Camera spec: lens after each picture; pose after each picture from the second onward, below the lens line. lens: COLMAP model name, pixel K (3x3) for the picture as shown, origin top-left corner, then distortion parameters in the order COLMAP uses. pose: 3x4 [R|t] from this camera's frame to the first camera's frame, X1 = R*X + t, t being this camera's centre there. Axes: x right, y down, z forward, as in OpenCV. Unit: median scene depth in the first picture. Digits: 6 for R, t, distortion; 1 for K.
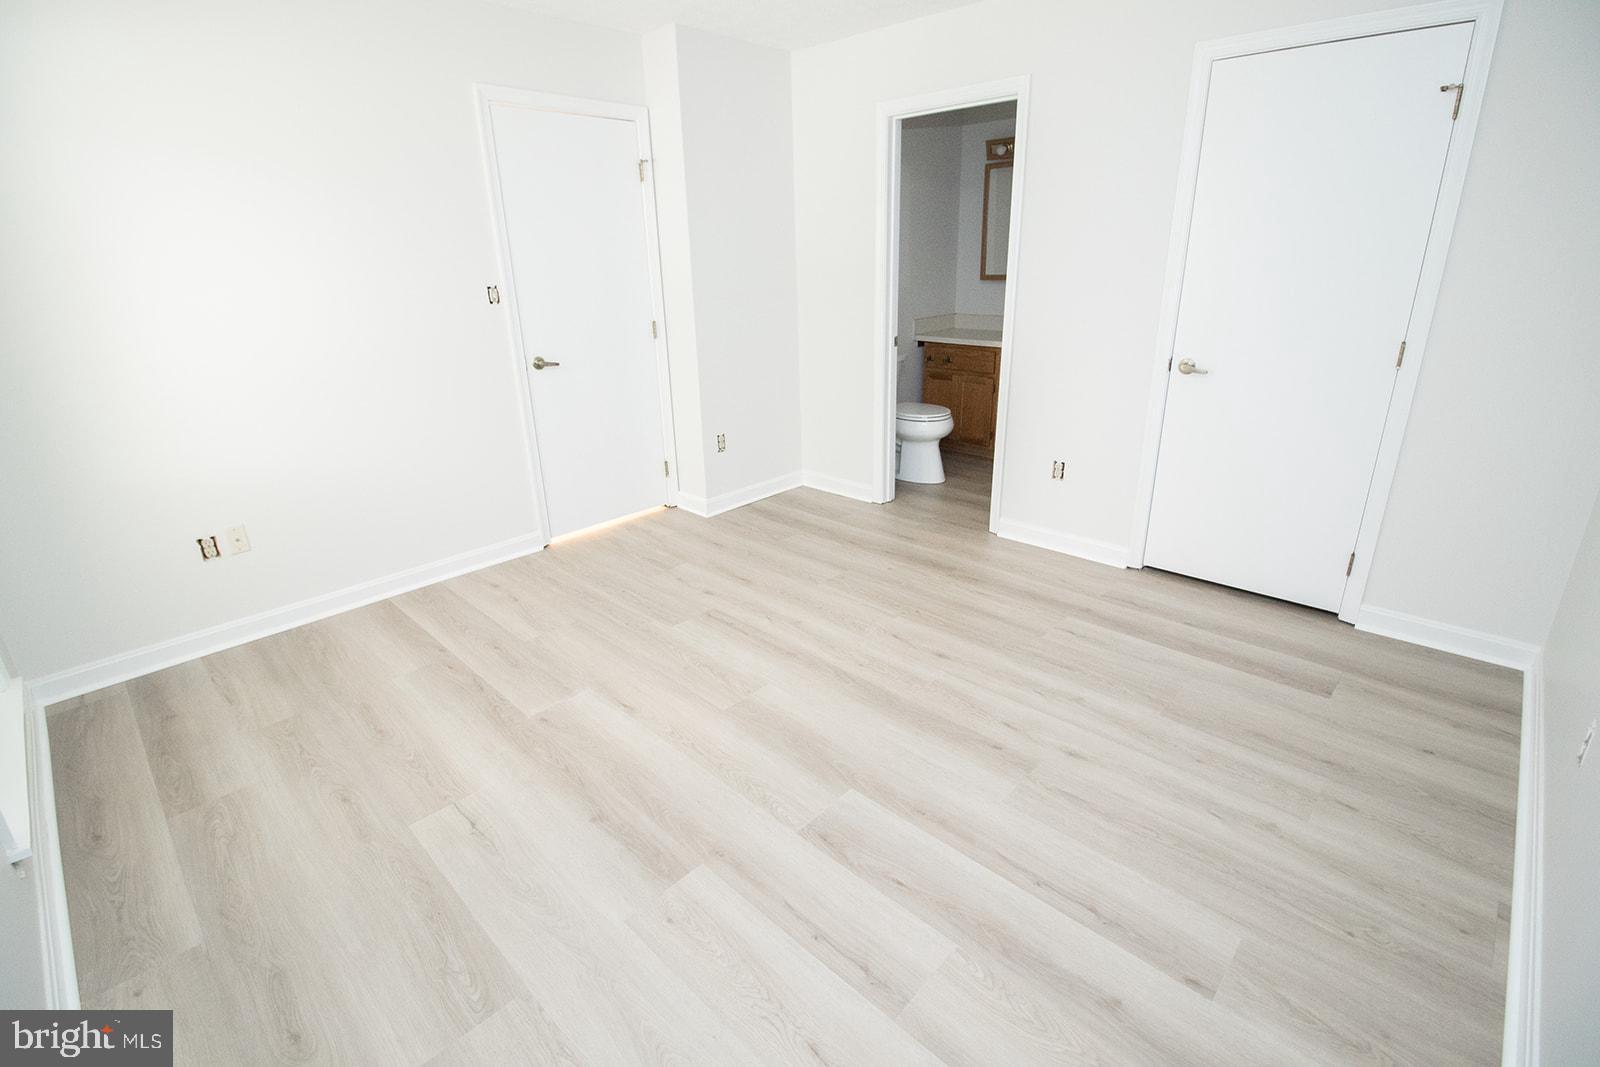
lens RADIAL K [[735.6, 0, 800.3], [0, 735.6, 516.5], [0, 0, 1]] dist [0.000044, -0.013794]
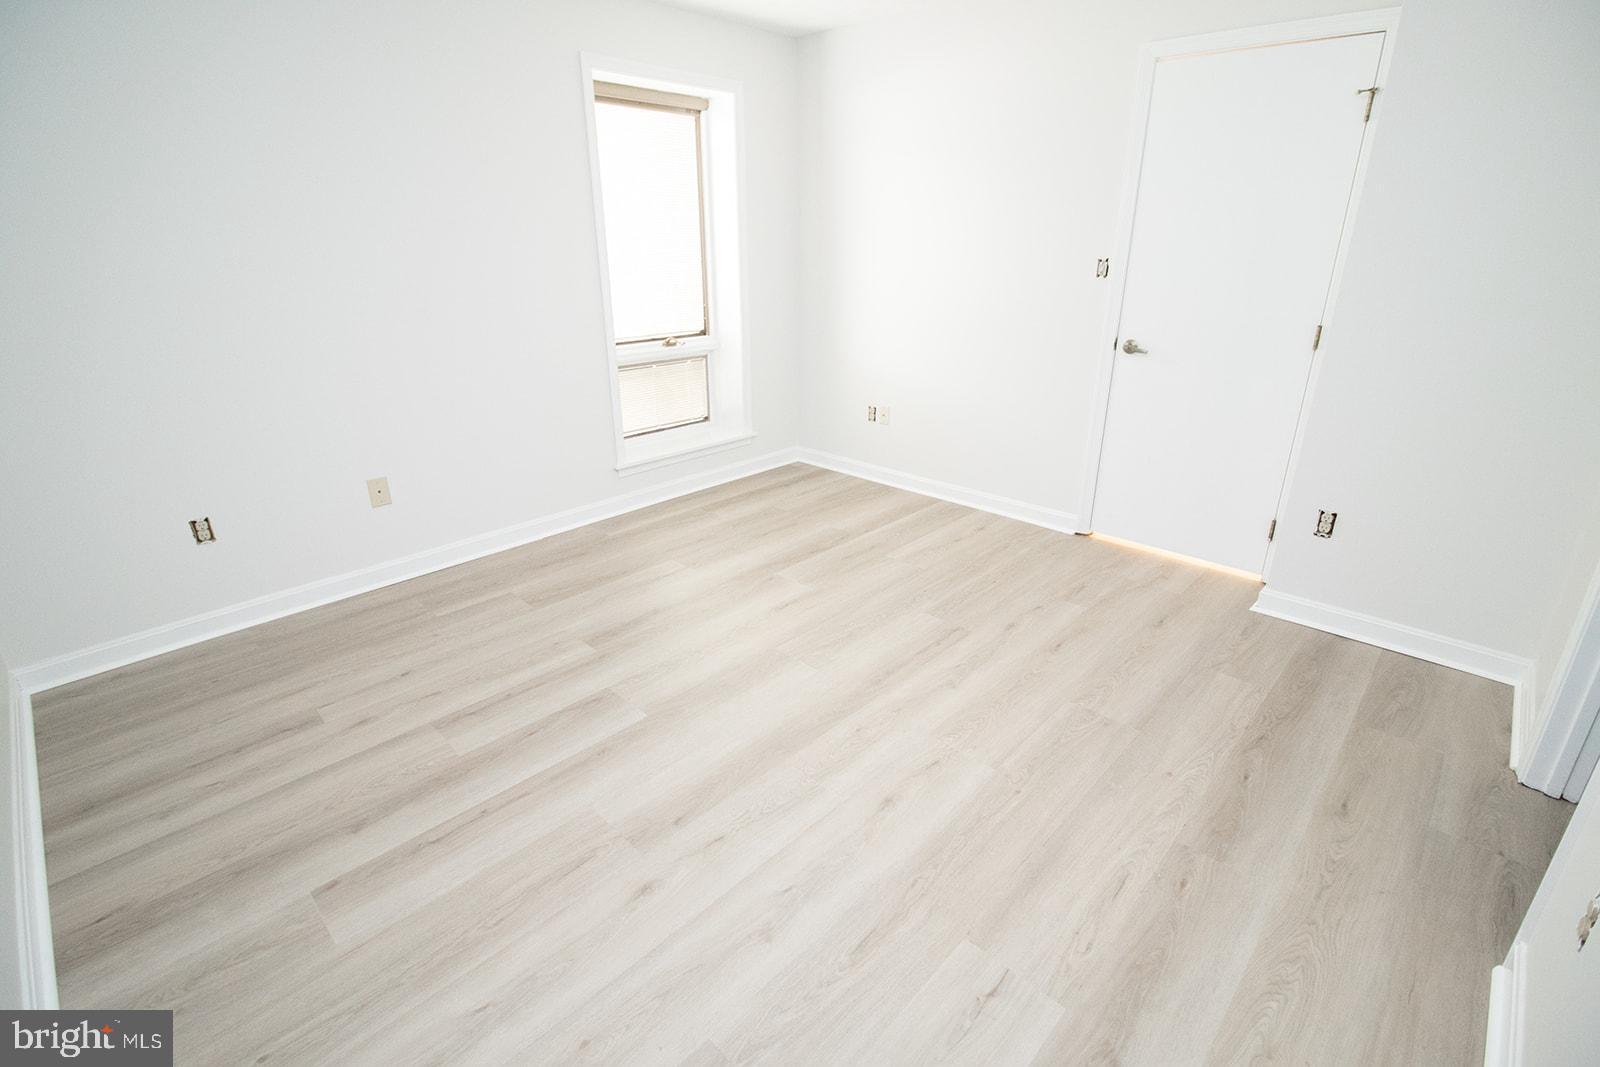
lens RADIAL K [[735.6, 0, 800.3], [0, 735.6, 516.5], [0, 0, 1]] dist [0.000044, -0.013794]
pose [[-0.005995, 0.374167, -0.927342, 0.794103], [-0.332205, 0.873944, 0.354769, -0.294442], [0.943188, 0.310194, 0.119061, 0.794087]]
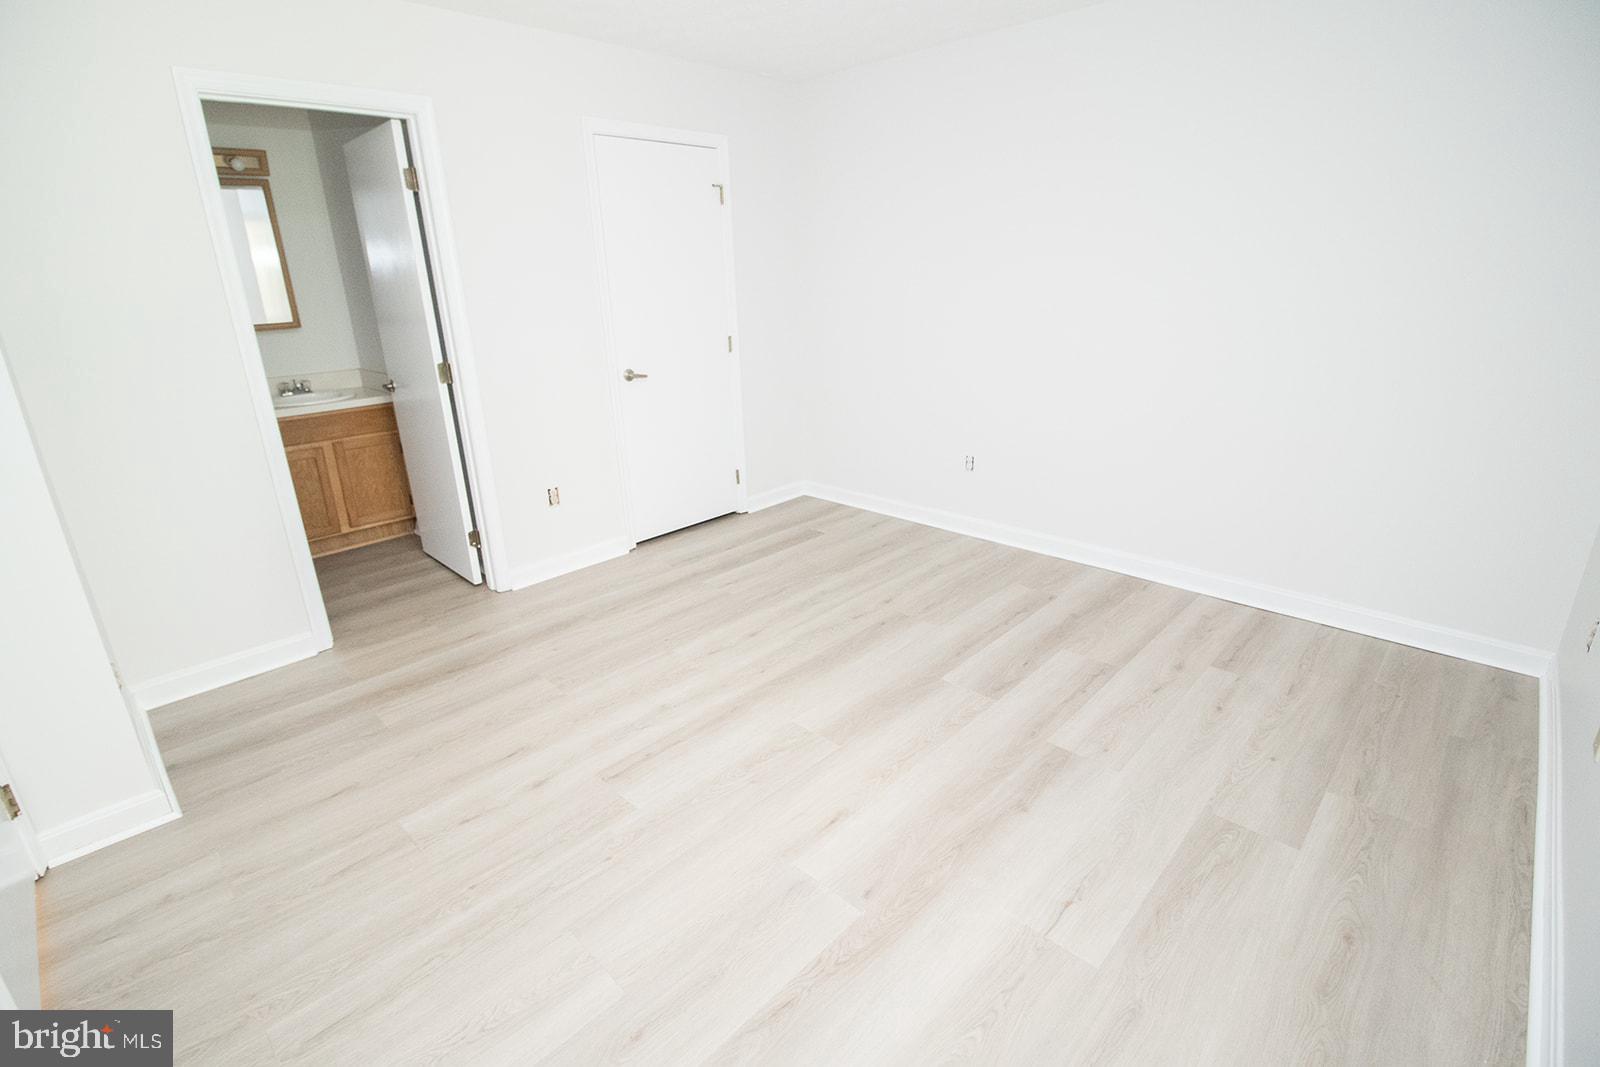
lens RADIAL K [[735.6, 0, 800.3], [0, 735.6, 516.5], [0, 0, 1]] dist [0.000044, -0.013794]
pose [[0.008732, -0.292073, 0.956356, -0.871634], [0.364434, 0.891545, 0.268952, -0.259151], [-0.931188, 0.346181, 0.114227, 0.787822]]
